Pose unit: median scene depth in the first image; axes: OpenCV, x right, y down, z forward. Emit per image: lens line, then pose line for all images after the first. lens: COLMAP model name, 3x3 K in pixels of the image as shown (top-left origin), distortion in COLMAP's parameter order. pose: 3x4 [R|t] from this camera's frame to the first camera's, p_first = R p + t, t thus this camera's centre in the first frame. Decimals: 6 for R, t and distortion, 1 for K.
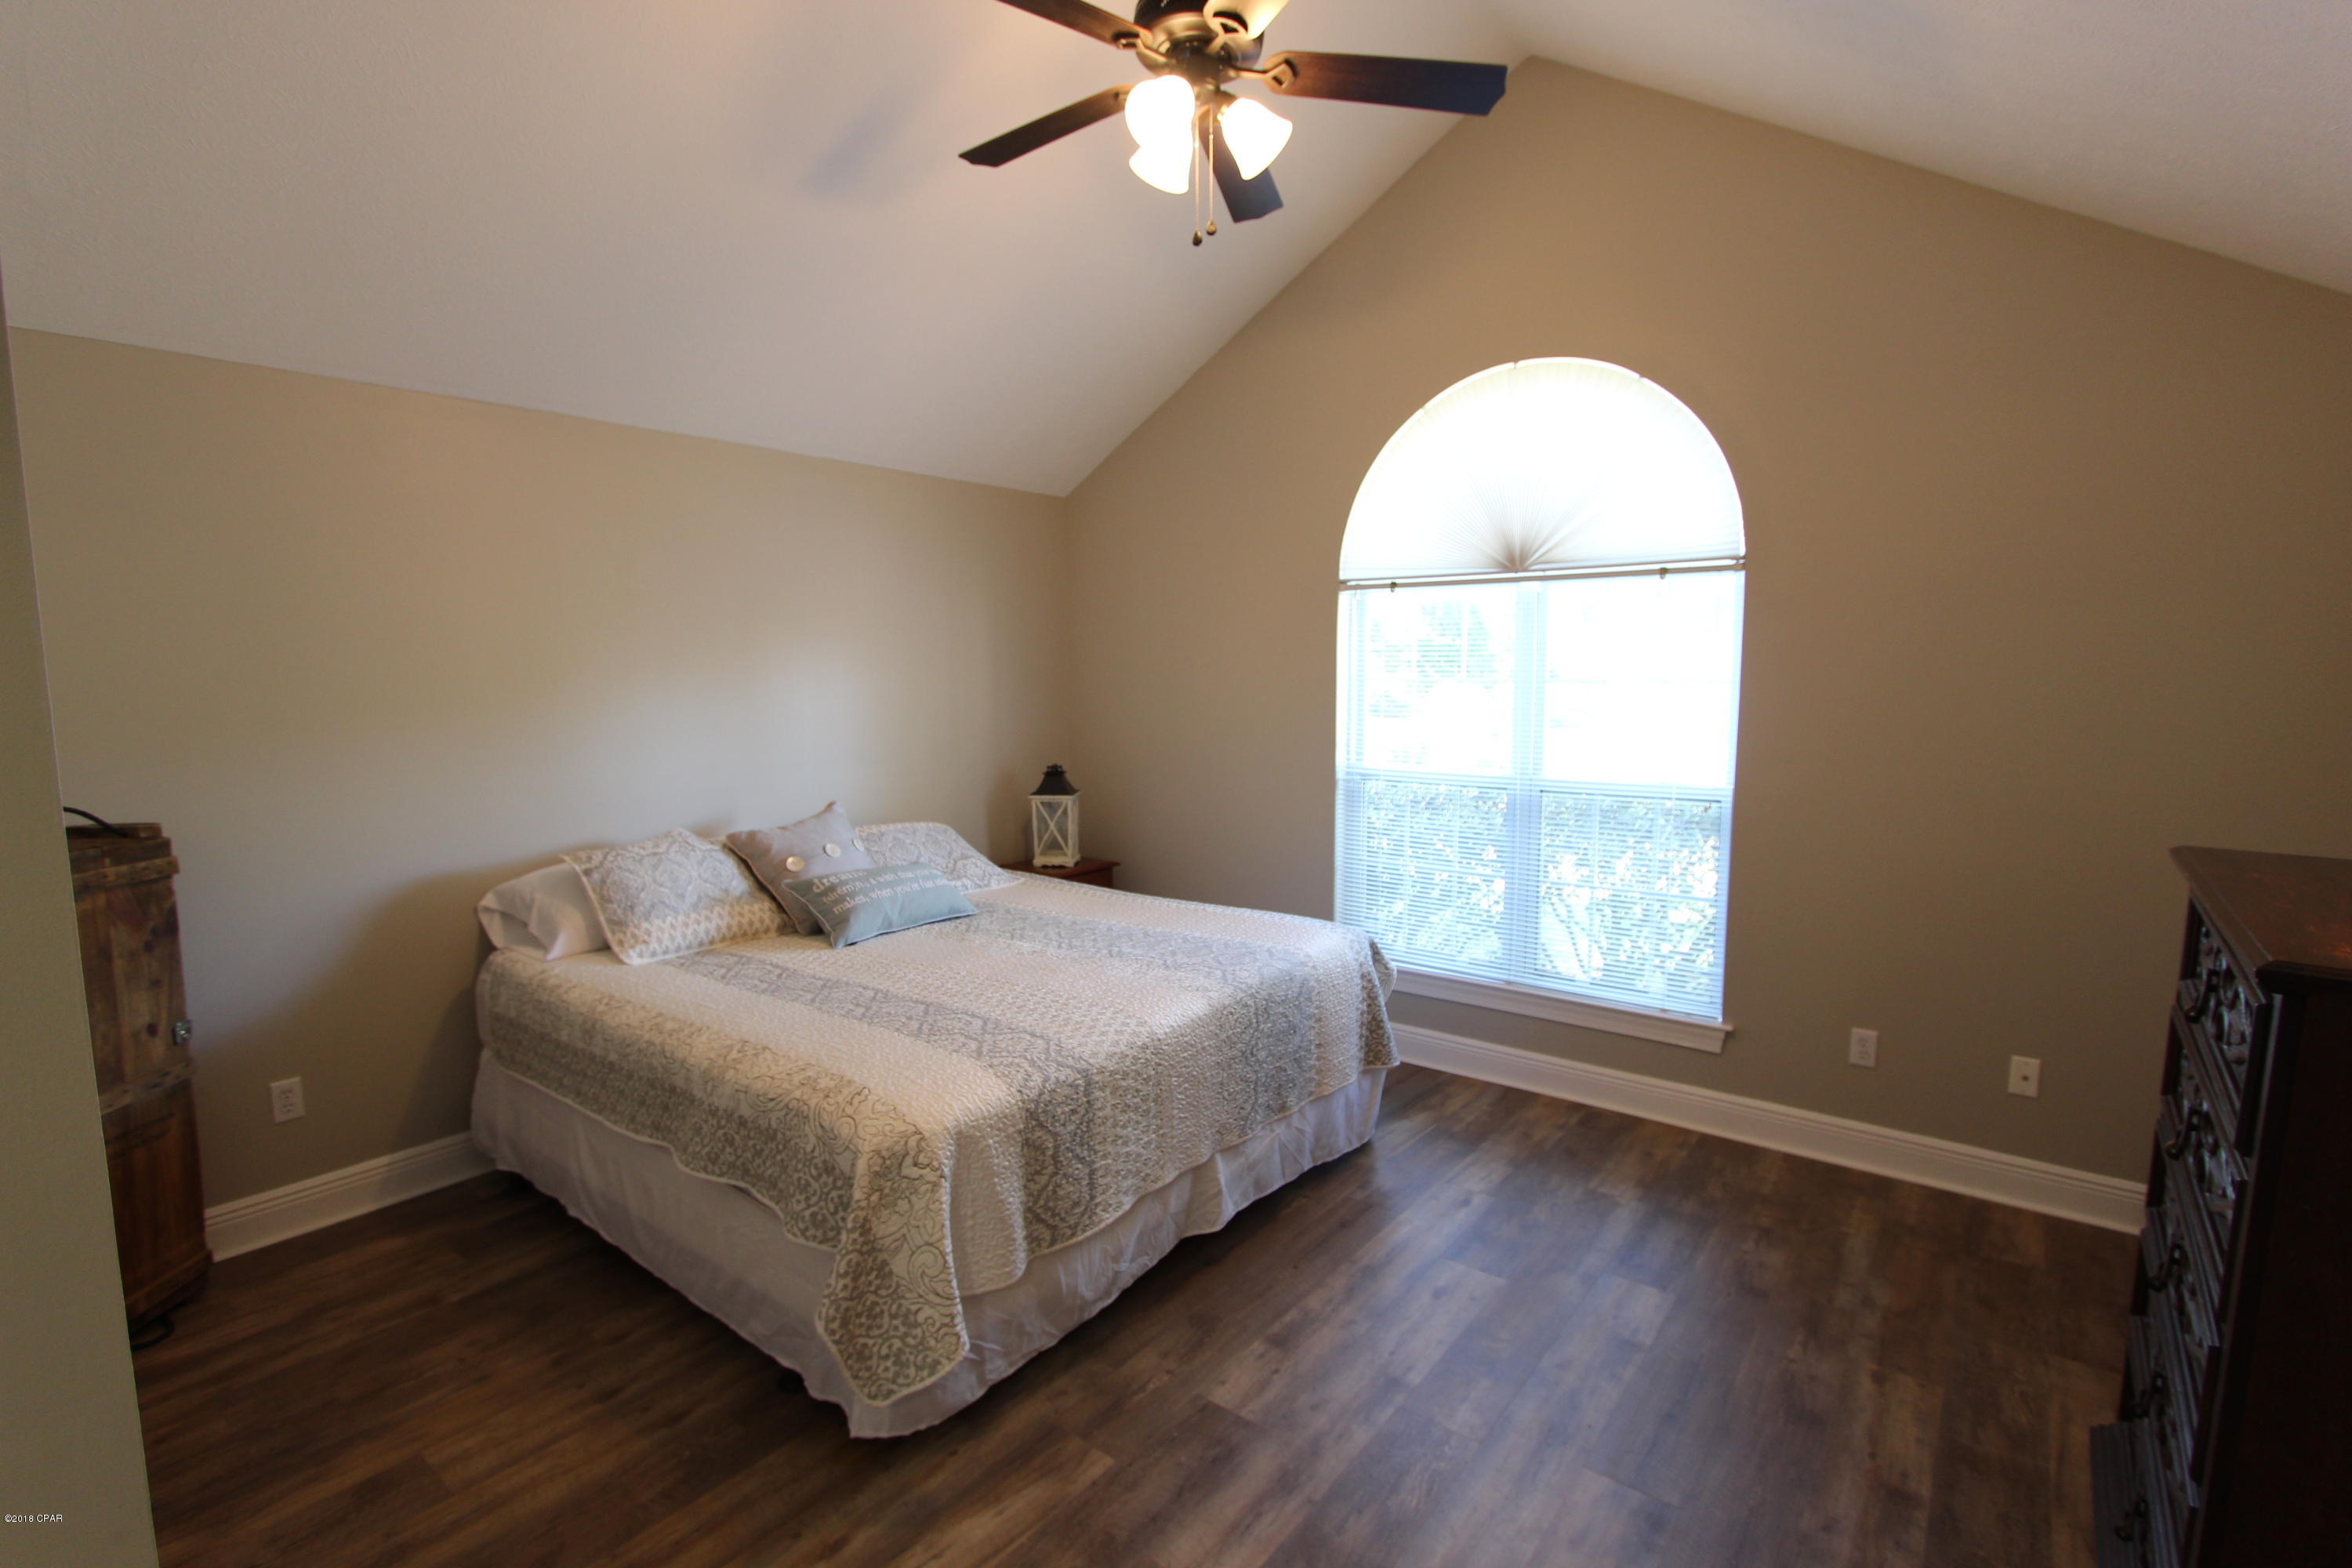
lens RADIAL K [[1095.7, 0, 1179.7], [0, 1095.7, 794.2], [0, 0, 1]] dist [-0.015834, 0.000316]
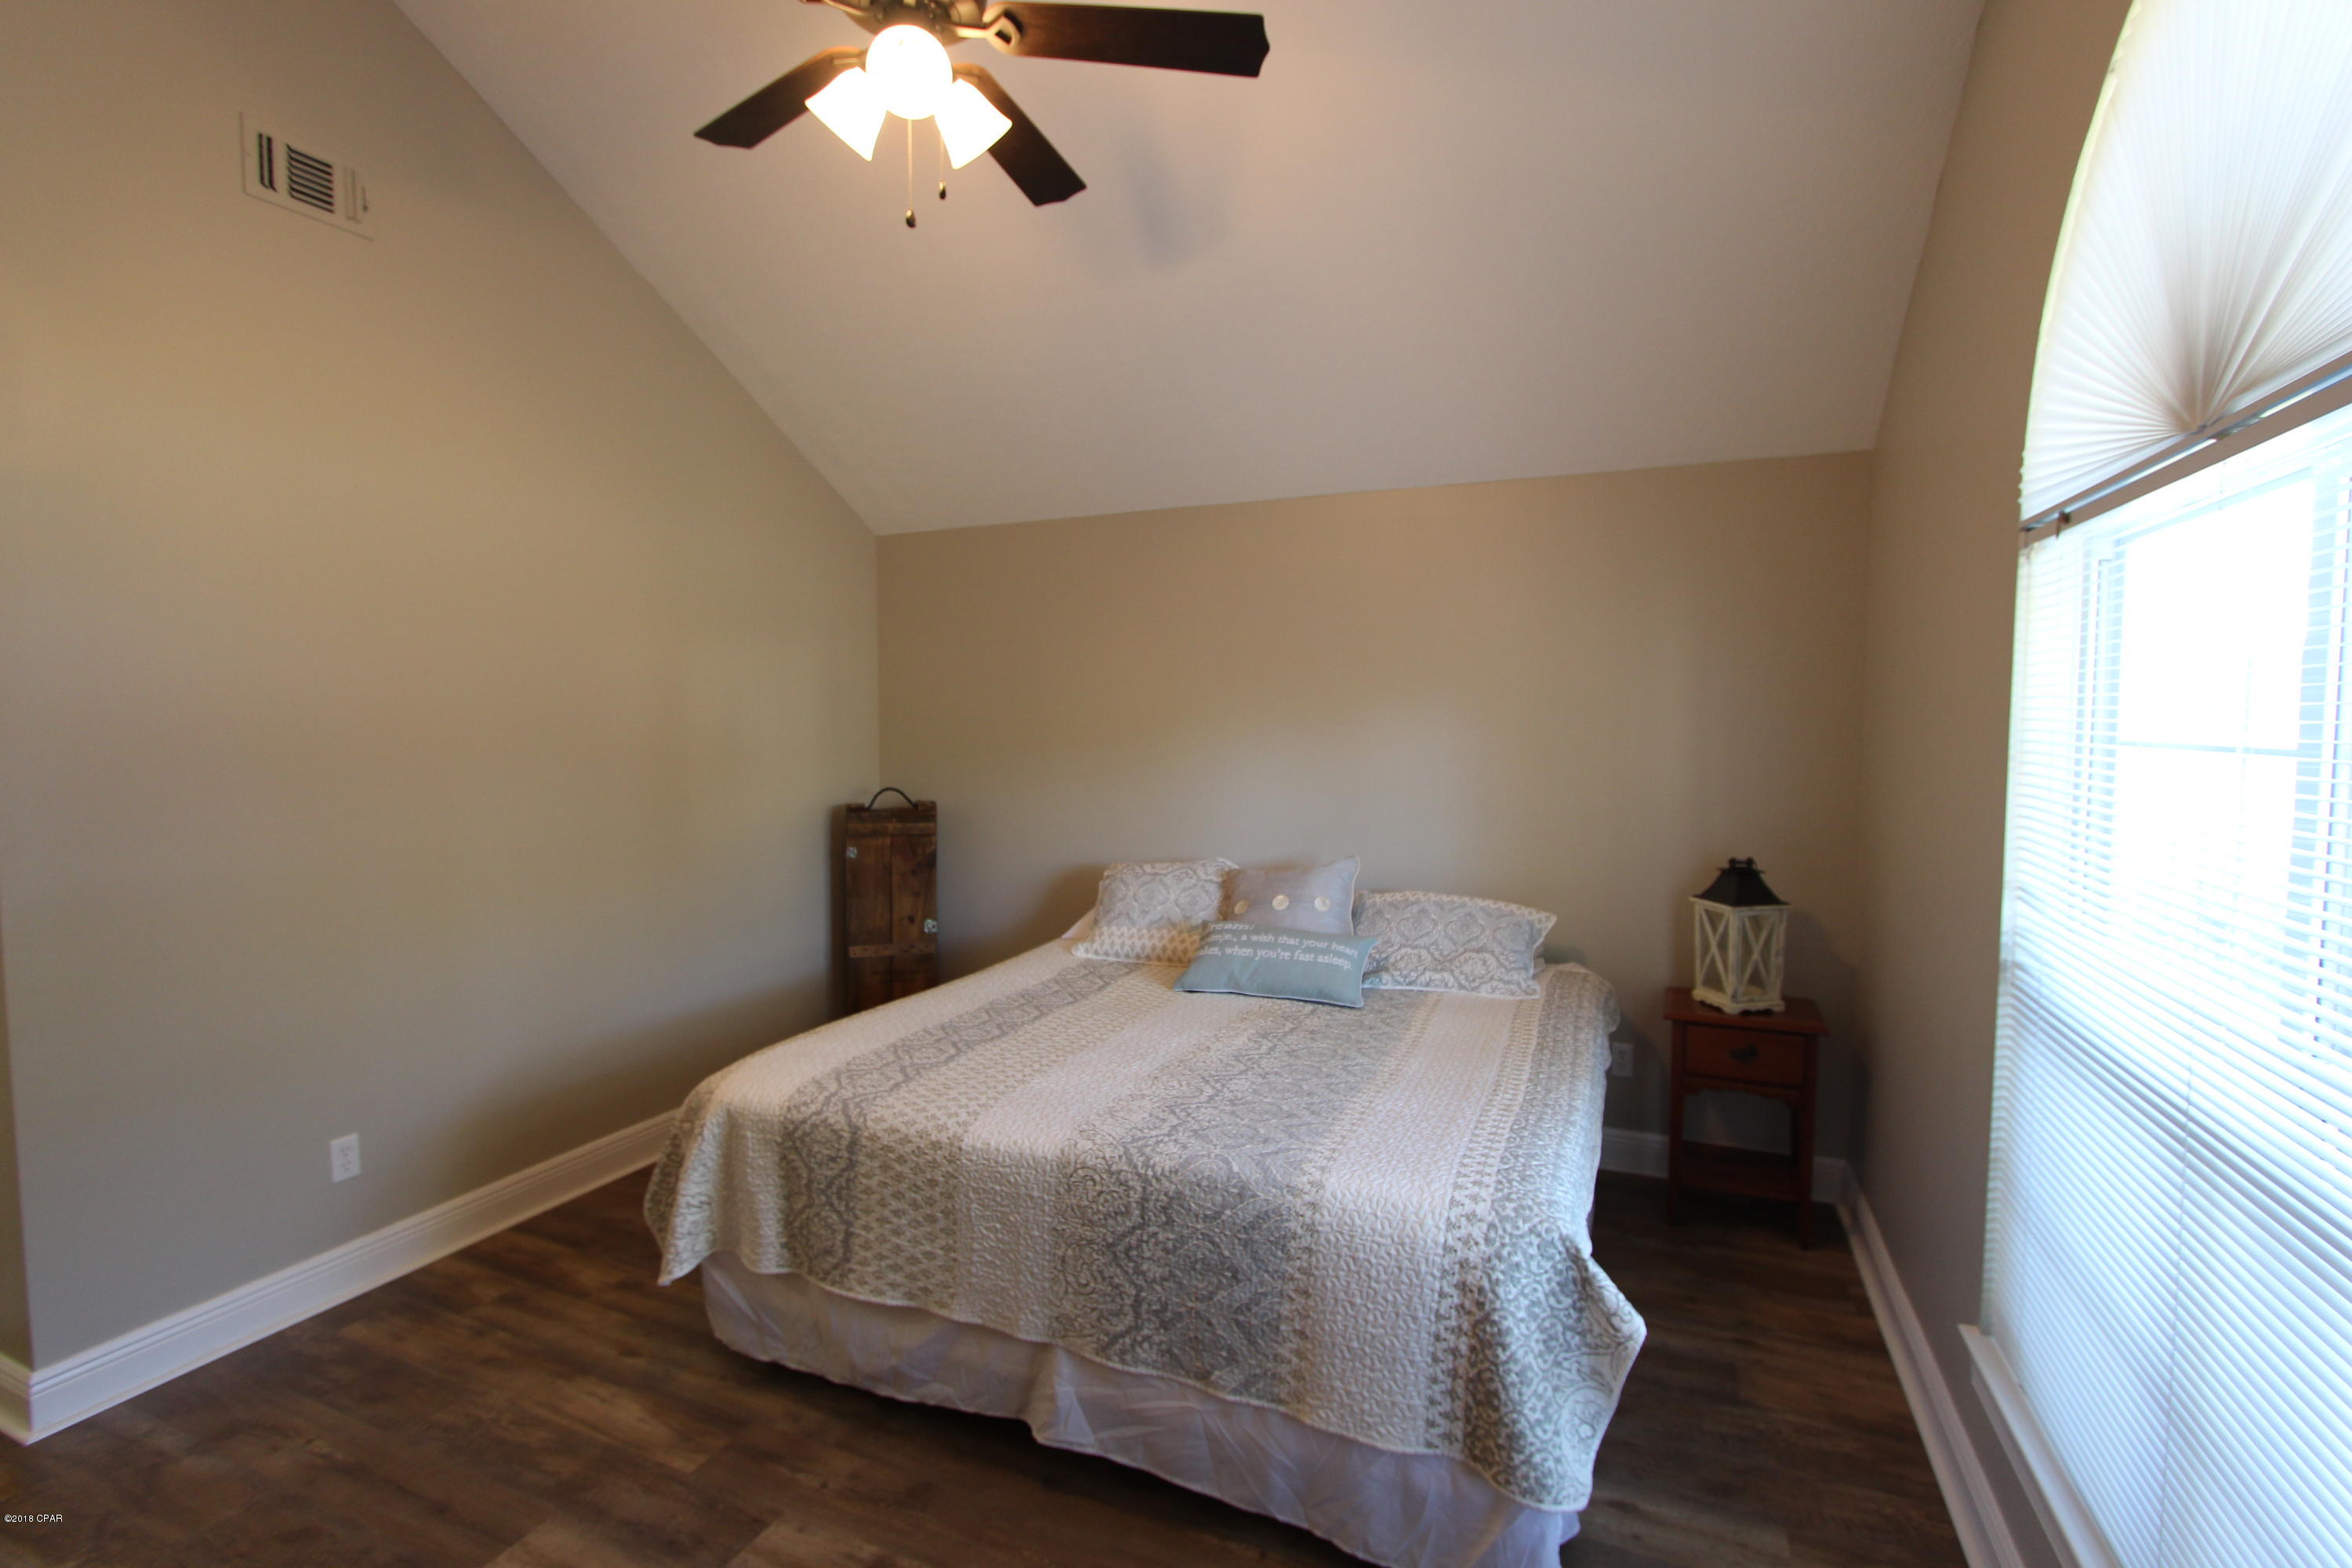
lens RADIAL K [[1095.7, 0, 1172.9], [0, 1095.7, 784.1], [0, 0, 1]] dist [-0.015834, 0.000316]
pose [[0.240160, 0.062935, -0.968691, 0.836575], [-0.110248, 0.993208, 0.037194, -0.110380], [0.964452, 0.097864, 0.245467, 0.924832]]
